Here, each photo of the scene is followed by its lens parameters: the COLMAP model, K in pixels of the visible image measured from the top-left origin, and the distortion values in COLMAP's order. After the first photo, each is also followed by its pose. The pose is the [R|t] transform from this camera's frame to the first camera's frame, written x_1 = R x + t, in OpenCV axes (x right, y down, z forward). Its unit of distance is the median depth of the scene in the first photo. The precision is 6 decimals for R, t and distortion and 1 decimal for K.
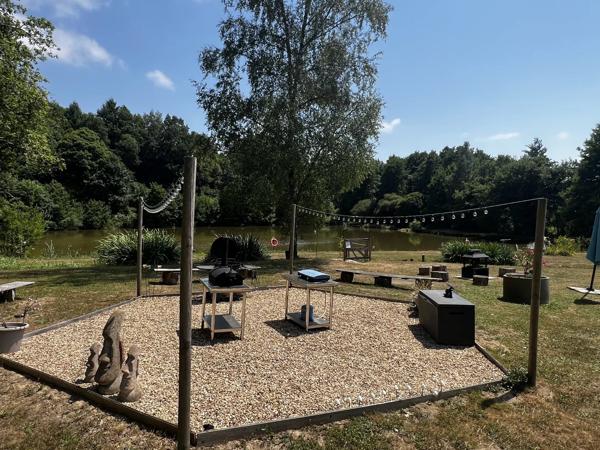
lens RADIAL K [[385.2, 0, 300.2], [0, 385.2, 224.9], [0, 0, 1]] dist [0.006671, 0.001559]
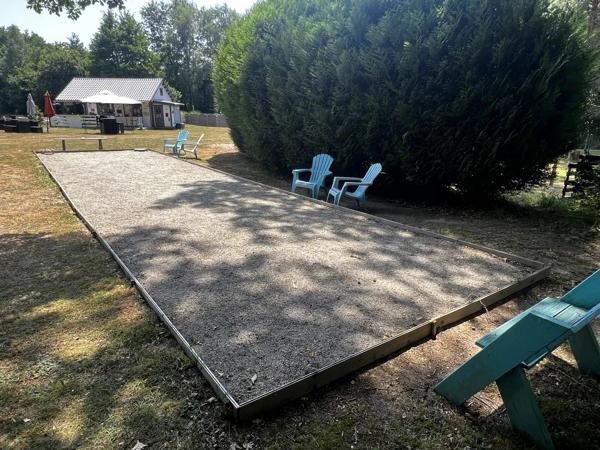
lens RADIAL K [[385.2, 0, 297.9], [0, 385.2, 227.0], [0, 0, 1]] dist [0.006671, 0.001559]
pose [[0.601335, -0.248677, 0.759313, -0.027626], [0.022220, 0.955170, 0.295224, 0.010881], [-0.798688, -0.160657, 0.579902, -0.278580]]
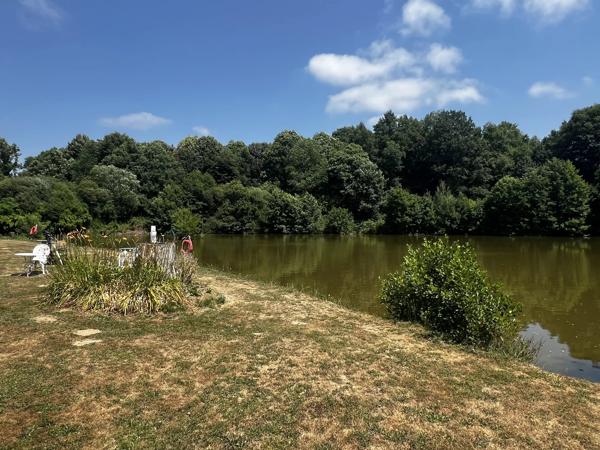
lens RADIAL K [[385.2, 0, 299.0], [0, 385.2, 225.5], [0, 0, 1]] dist [0.006671, 0.001559]
pose [[0.506308, 0.000875, -0.862352, 0.344241], [-0.021103, 0.999713, -0.011376, 0.001320], [0.862095, 0.023958, 0.506181, 0.325764]]
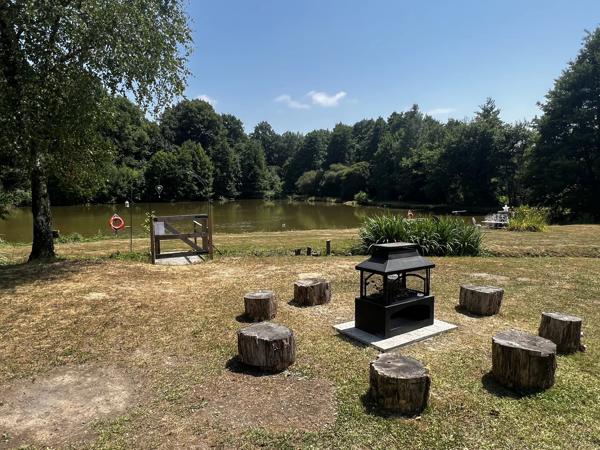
lens RADIAL K [[385.2, 0, 294.2], [0, 385.2, 225.9], [0, 0, 1]] dist [0.006671, 0.001559]
pose [[0.994953, -0.022610, 0.097763, 0.049276], [0.016009, 0.997572, 0.067782, 0.003796], [-0.099058, -0.065875, 0.992899, 0.100079]]
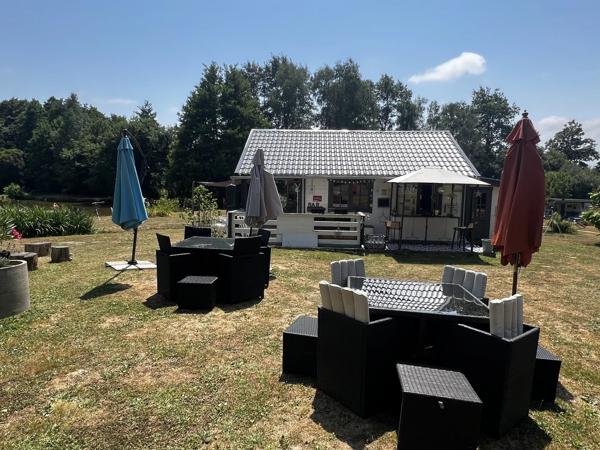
lens RADIAL K [[385.2, 0, 298.2], [0, 385.2, 225.0], [0, 0, 1]] dist [0.006671, 0.001559]
pose [[0.631067, -0.083766, 0.771193, 0.049058], [0.015020, 0.995286, 0.095816, 0.004323], [-0.775583, -0.048883, 0.629350, 0.039344]]
